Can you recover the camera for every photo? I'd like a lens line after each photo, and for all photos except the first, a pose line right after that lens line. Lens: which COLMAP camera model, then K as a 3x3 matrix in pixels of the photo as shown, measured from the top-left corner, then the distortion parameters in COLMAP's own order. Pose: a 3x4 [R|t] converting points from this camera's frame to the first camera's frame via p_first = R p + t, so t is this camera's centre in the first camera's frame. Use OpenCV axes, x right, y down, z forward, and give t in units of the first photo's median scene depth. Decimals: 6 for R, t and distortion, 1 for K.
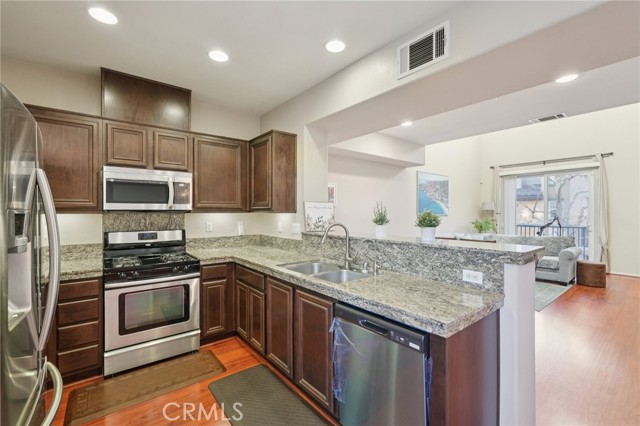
lens RADIAL K [[281.2, 0, 321.5], [0, 281.2, 212.9], [0, 0, 1]] dist [-0.000801, 0.000684]
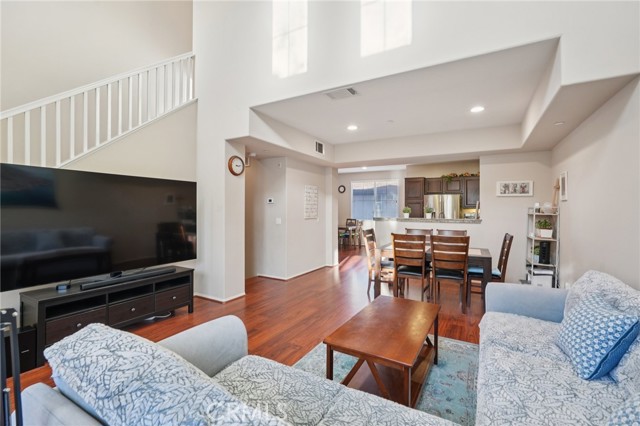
lens RADIAL K [[284.4, 0, 322.7], [0, 284.4, 207.9], [0, 0, 1]] dist [-0.000469, 0.000193]
pose [[-0.925780, -0.006132, -0.378013, 1.552075], [-0.006343, 0.999980, -0.000688, 0.006064], [0.378009, 0.001761, -0.925800, 2.333733]]
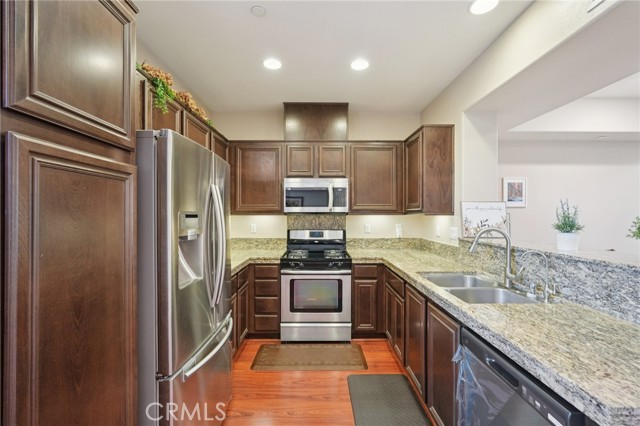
lens RADIAL K [[282.6, 0, 322.4], [0, 282.6, 214.4], [0, 0, 1]] dist [-0.008598, 0.006756]
pose [[0.789481, 0.000979, -0.613774, 0.133489], [-0.003346, 0.999991, -0.002709, 0.001387], [0.613765, 0.004193, 0.789477, 0.070399]]
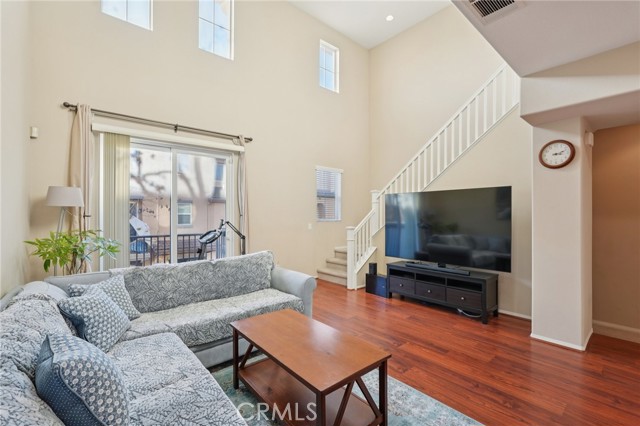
lens RADIAL K [[283.7, 0, 322.0], [0, 283.7, 215.0], [0, 0, 1]] dist [-0.000936, -0.000070]
pose [[-0.035595, 0.001516, 0.999365, 0.465615], [0.002496, 0.999996, -0.001428, 0.007828], [-0.999363, 0.002443, -0.035598, 1.709321]]
